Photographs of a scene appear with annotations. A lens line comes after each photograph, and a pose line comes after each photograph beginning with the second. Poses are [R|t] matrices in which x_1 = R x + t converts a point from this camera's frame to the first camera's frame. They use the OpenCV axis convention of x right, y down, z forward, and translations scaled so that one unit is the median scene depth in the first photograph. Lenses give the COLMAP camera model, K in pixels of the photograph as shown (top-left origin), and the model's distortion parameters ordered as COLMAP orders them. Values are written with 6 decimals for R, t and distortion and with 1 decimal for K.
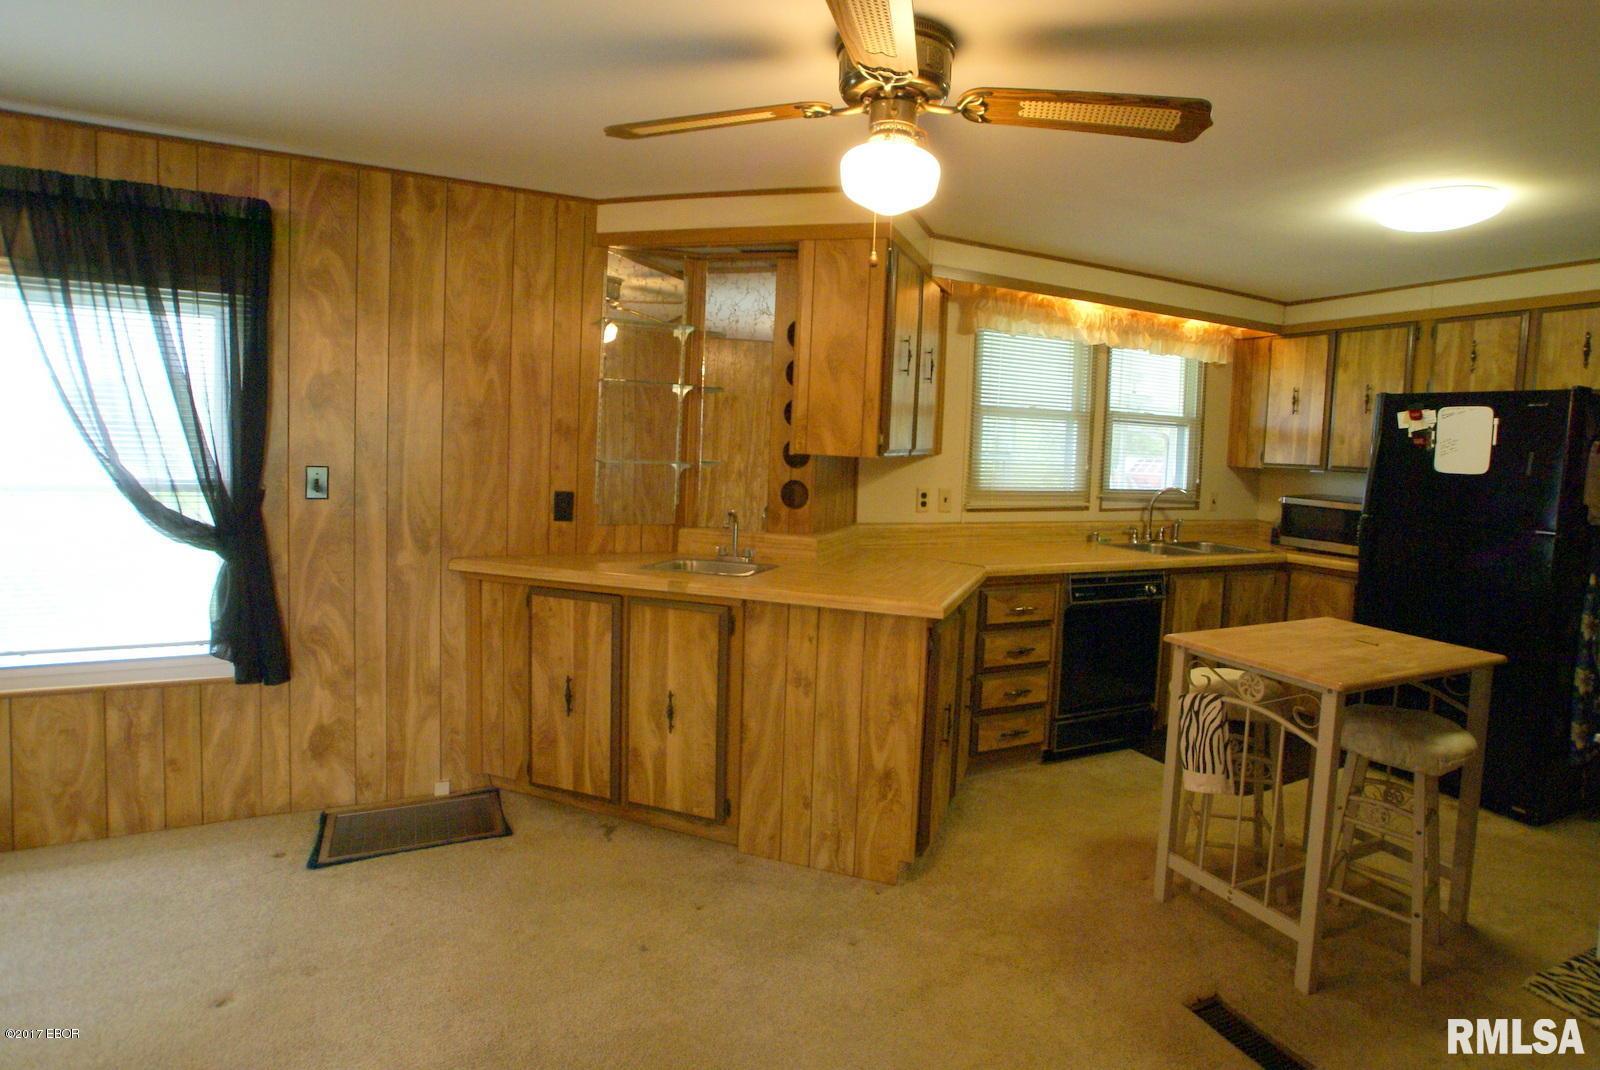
lens RADIAL K [[813.1, 0, 804.3], [0, 813.1, 488.0], [0, 0, 1]] dist [-0.066643, 0.029178]
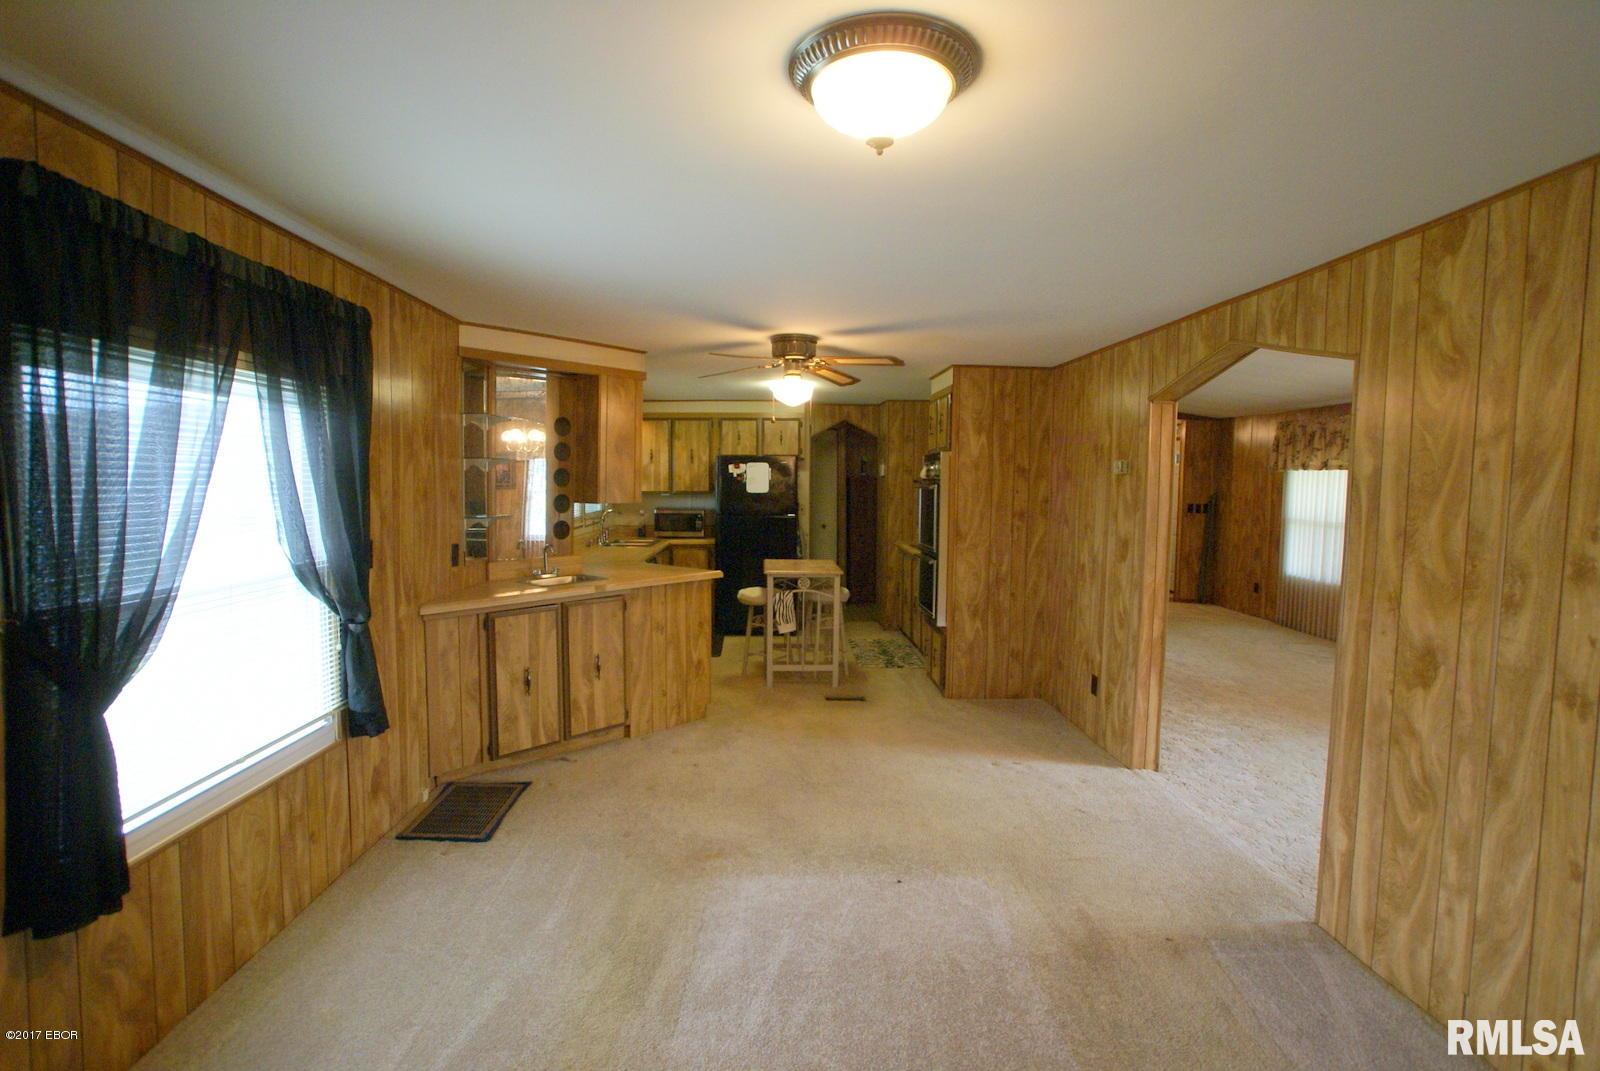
lens RADIAL K [[761.9, 0, 788.1], [0, 761.9, 527.3], [0, 0, 1]] dist [-0.066140, 0.028095]
pose [[0.424975, -0.091695, 0.900549, -1.318946], [0.064951, 0.995381, 0.070700, -0.082504], [-0.902872, 0.028446, 0.428967, -0.002287]]
